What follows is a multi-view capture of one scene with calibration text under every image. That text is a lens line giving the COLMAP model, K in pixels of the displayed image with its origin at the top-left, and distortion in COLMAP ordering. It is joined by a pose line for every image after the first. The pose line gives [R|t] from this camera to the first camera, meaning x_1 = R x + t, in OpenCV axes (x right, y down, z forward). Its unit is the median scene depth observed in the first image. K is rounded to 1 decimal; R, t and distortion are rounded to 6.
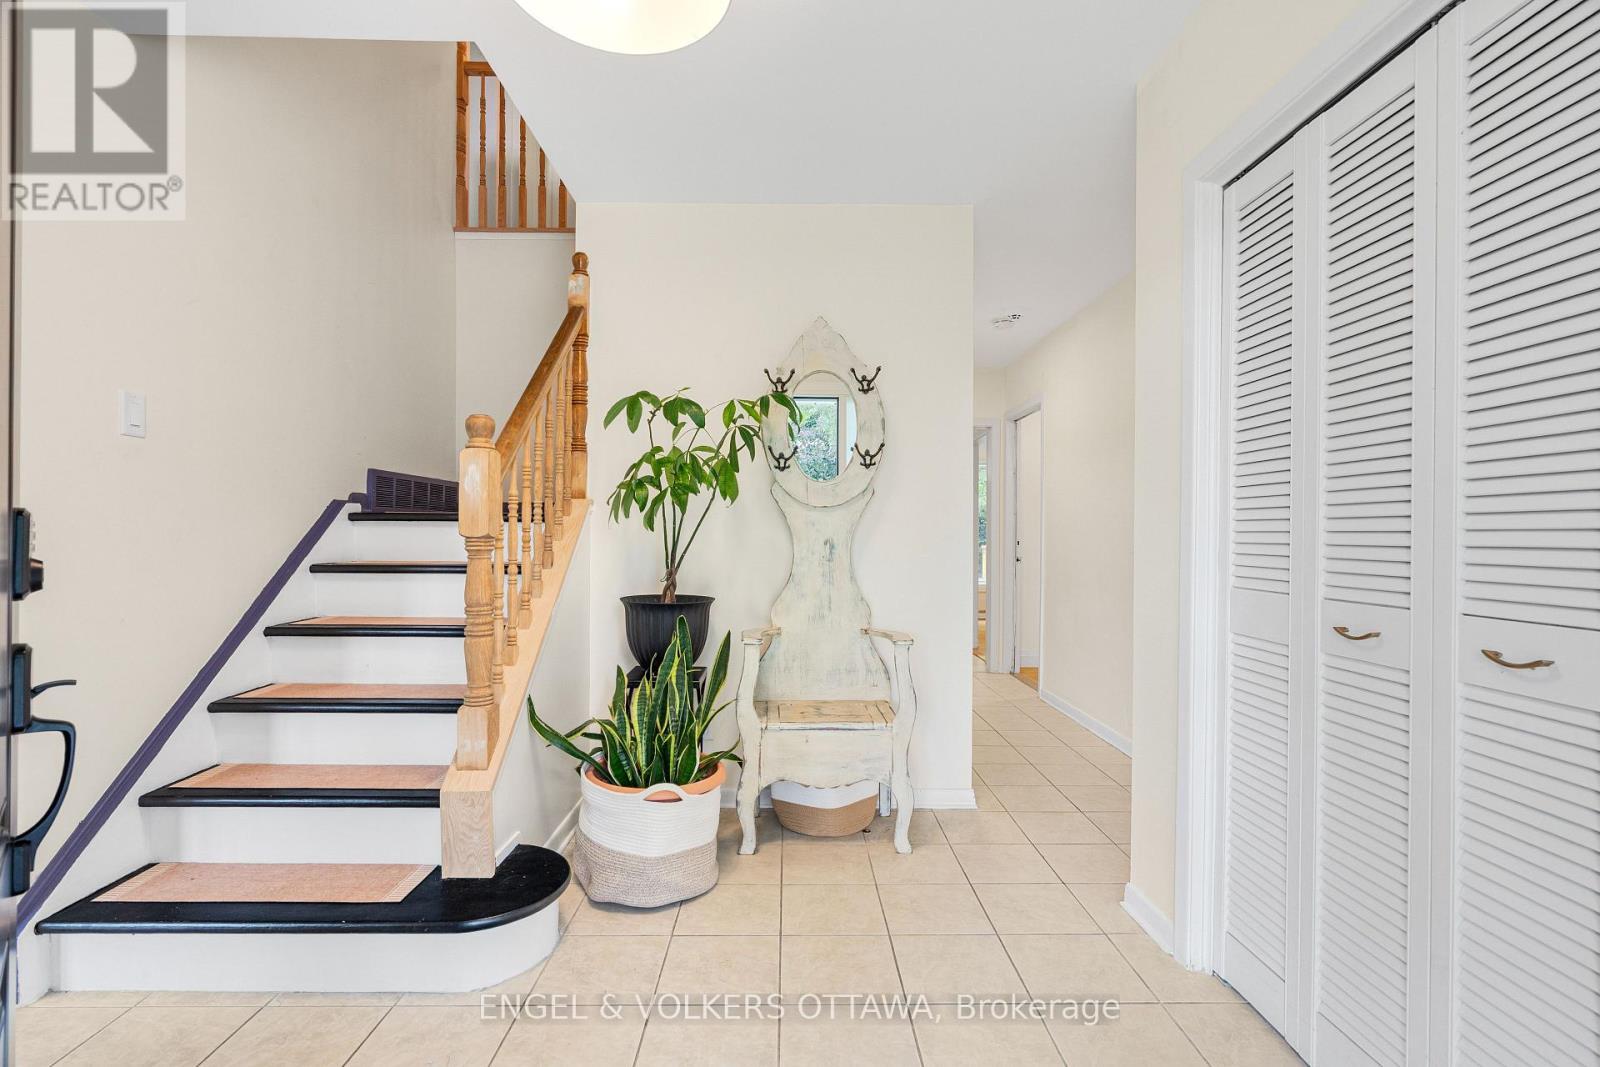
lens RADIAL K [[731.1, 0, 801.2], [0, 731.1, 538.3], [0, 0, 1]] dist [-0.002289, 0.000134]
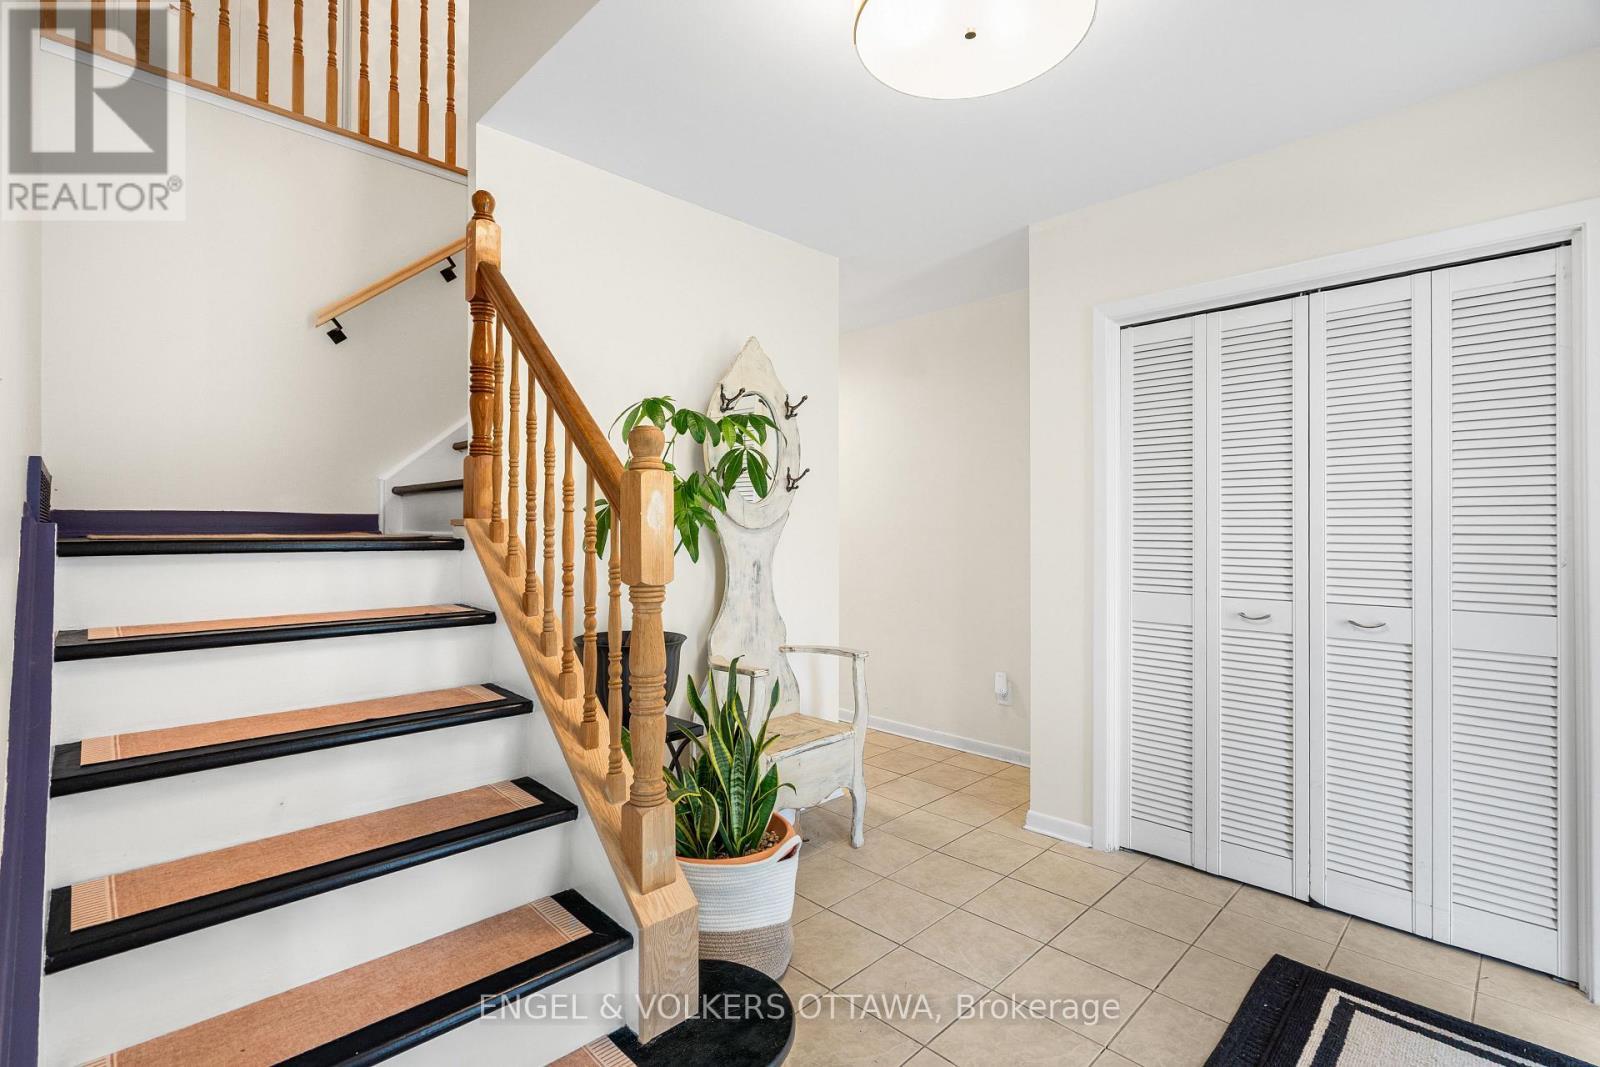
lens RADIAL K [[731.1, 0, 806.6], [0, 731.1, 526.9], [0, 0, 1]] dist [-0.002289, 0.000134]
pose [[0.717420, 0.002615, 0.696636, -0.619631], [0.003266, 0.999969, -0.007117, -0.038454], [-0.696634, 0.007382, 0.717389, 0.241544]]
